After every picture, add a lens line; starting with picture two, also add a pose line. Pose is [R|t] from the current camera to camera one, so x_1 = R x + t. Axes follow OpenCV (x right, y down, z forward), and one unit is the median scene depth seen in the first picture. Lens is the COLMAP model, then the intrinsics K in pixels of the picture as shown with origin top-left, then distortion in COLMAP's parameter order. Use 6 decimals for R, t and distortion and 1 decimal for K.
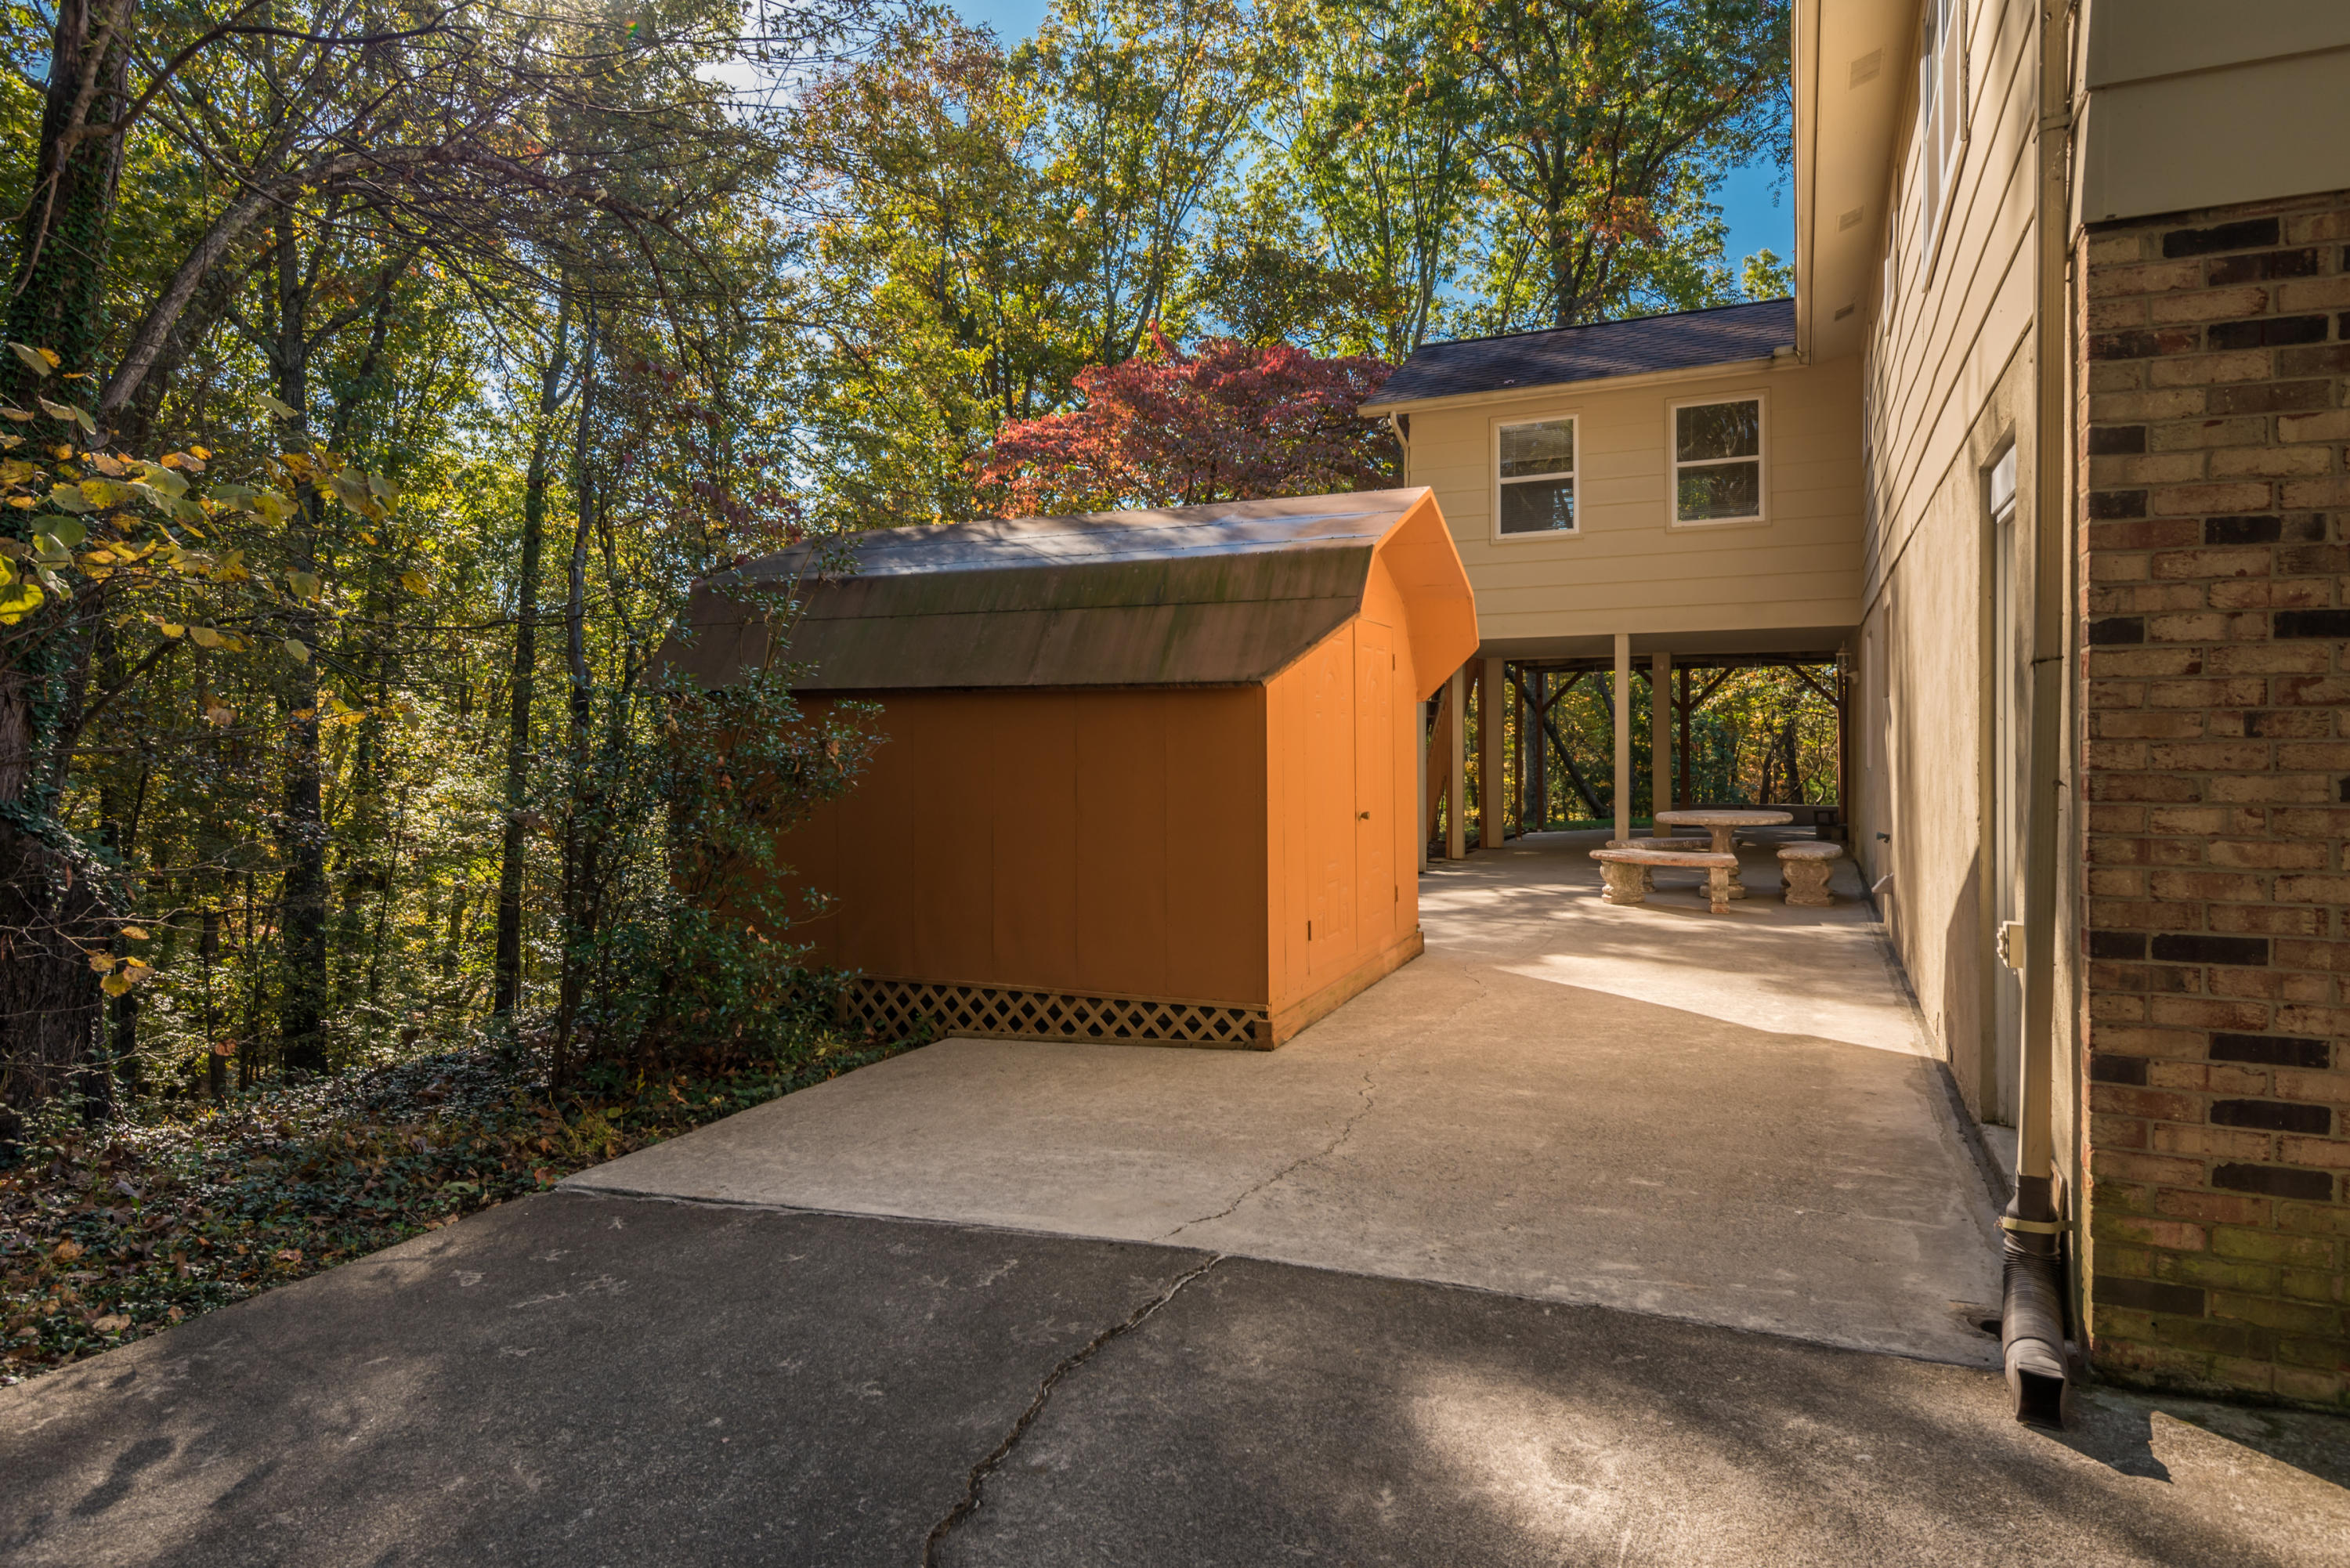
lens RADIAL K [[1353.8, 0, 1173.1], [0, 1353.8, 741.7], [0, 0, 1]] dist [-0.004797, -0.000351]
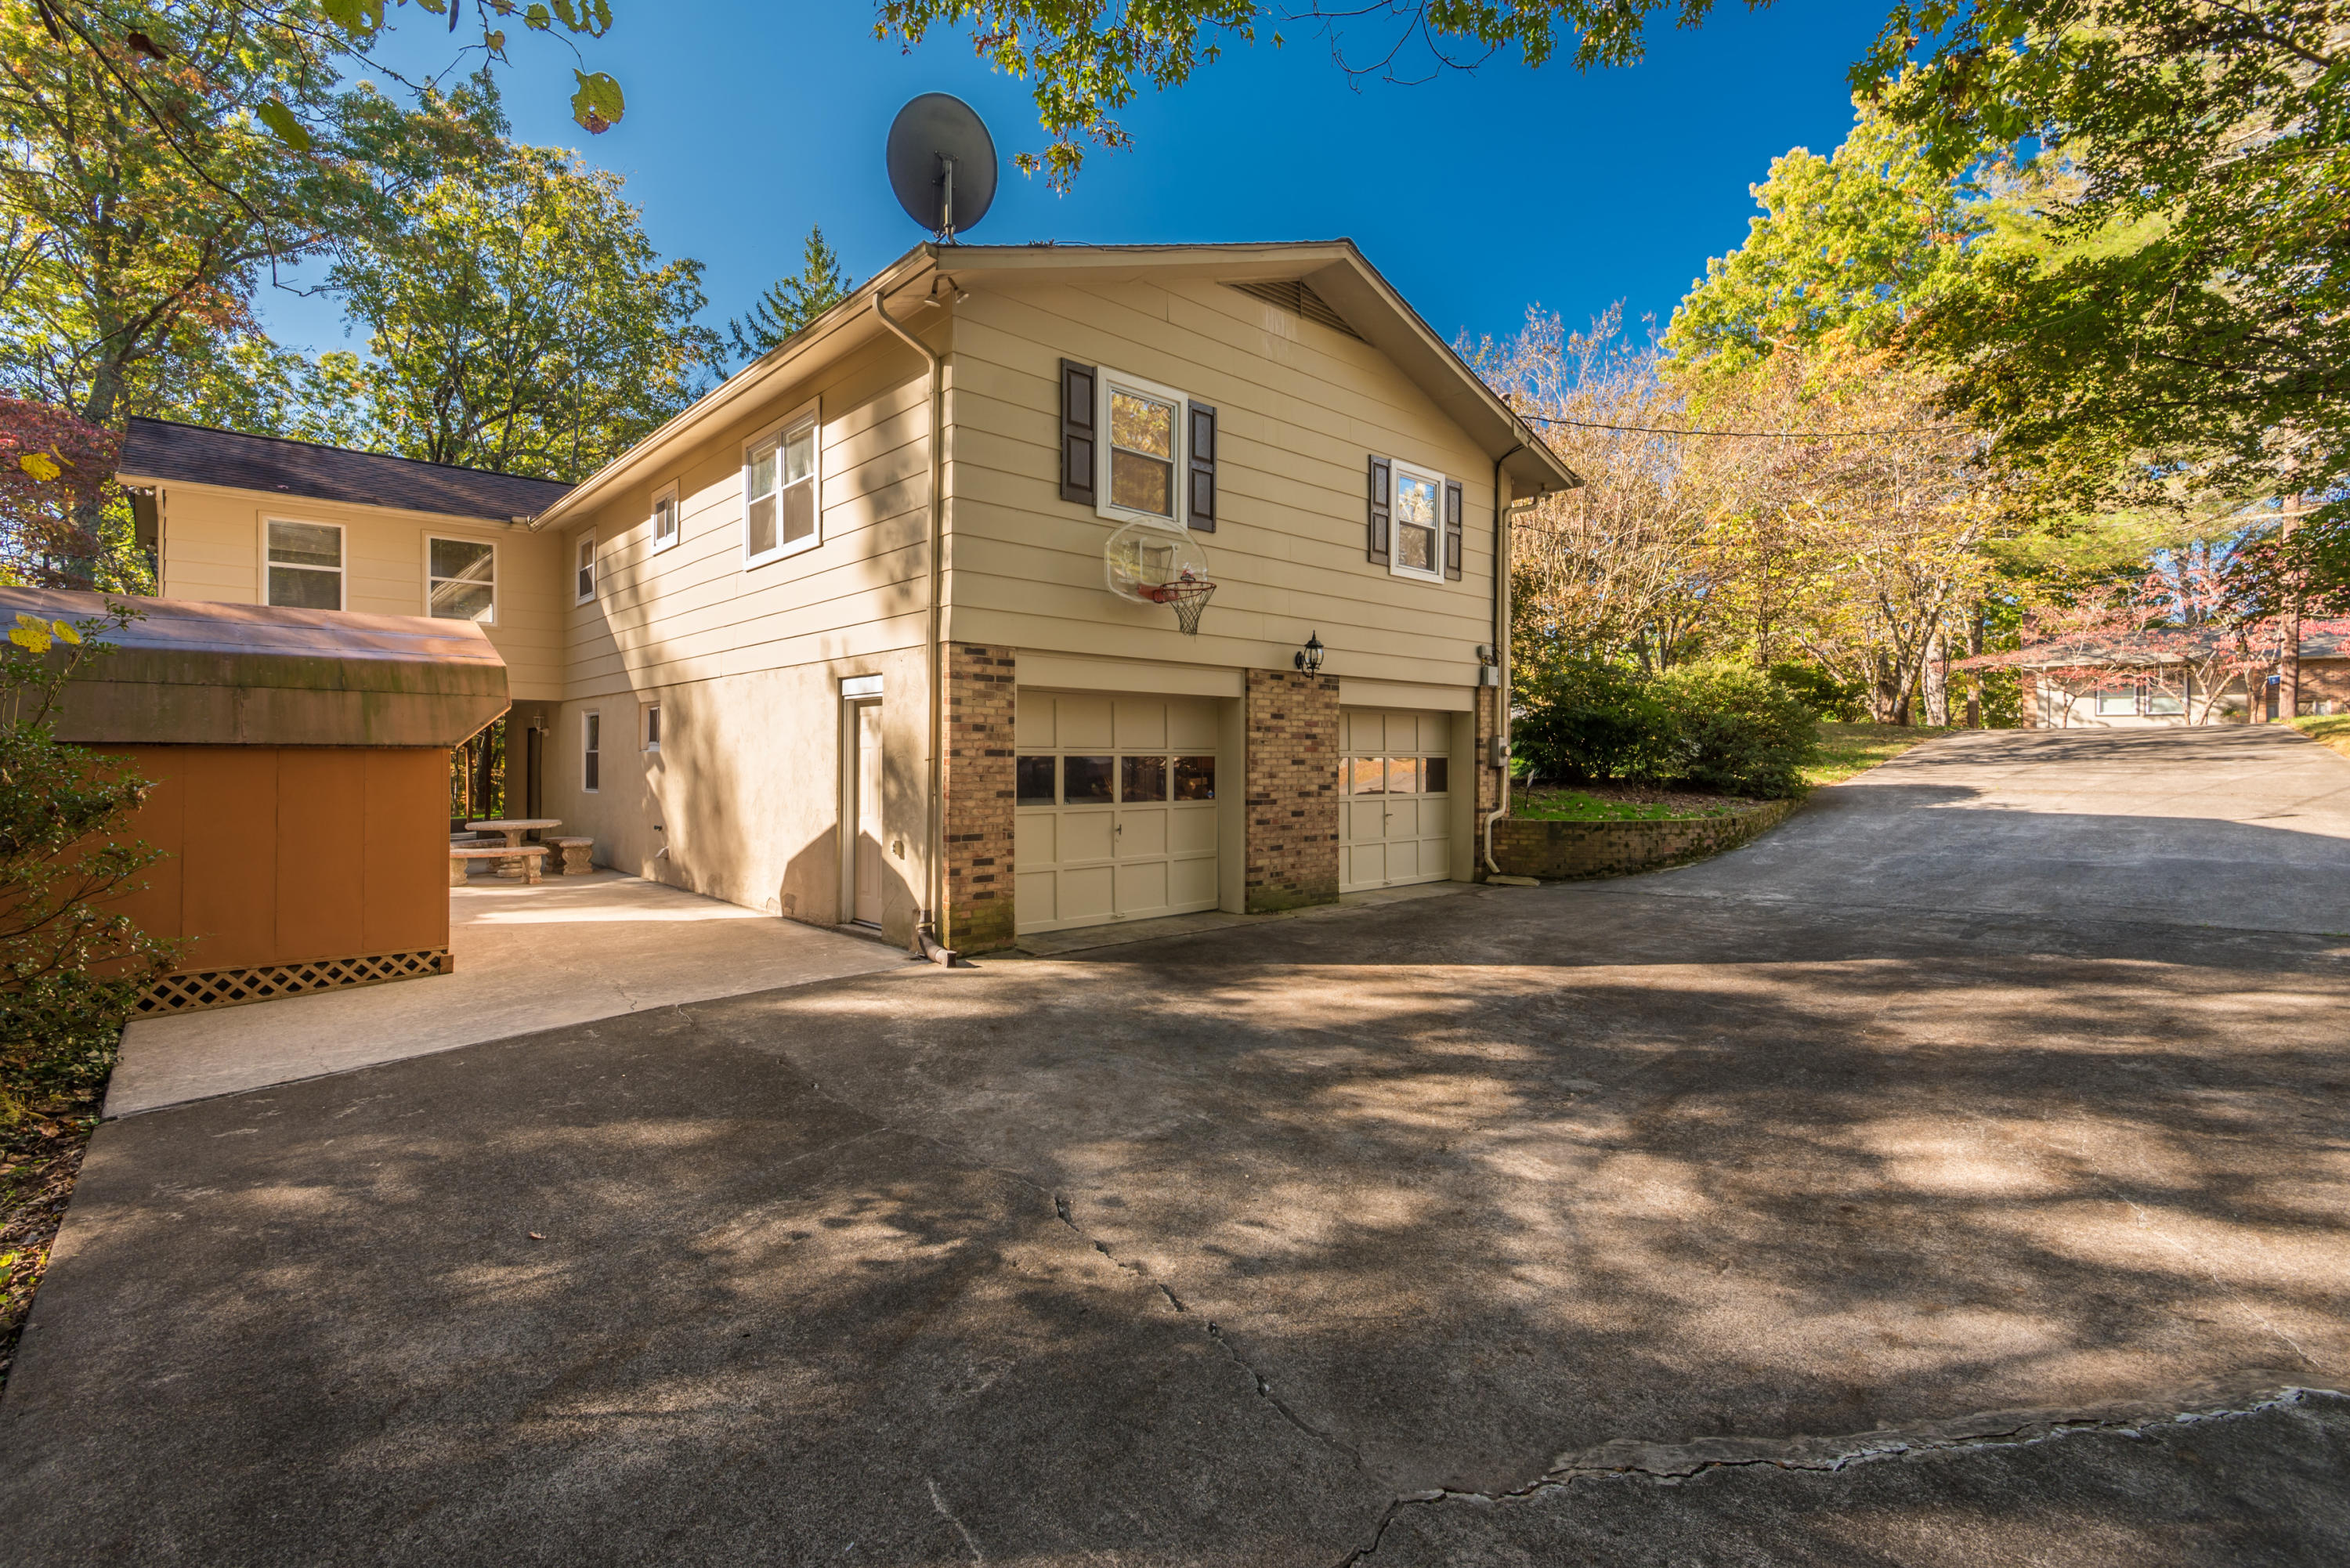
lens RADIAL K [[1075.1, 0, 1175.6], [0, 1075.1, 774.2], [0, 0, 1]] dist [0.025110, -0.011456]
pose [[0.387014, -0.003361, 0.922068, -1.774985], [-0.000484, 0.999992, 0.003848, -0.035627], [-0.922074, -0.001935, 0.387010, -0.688494]]
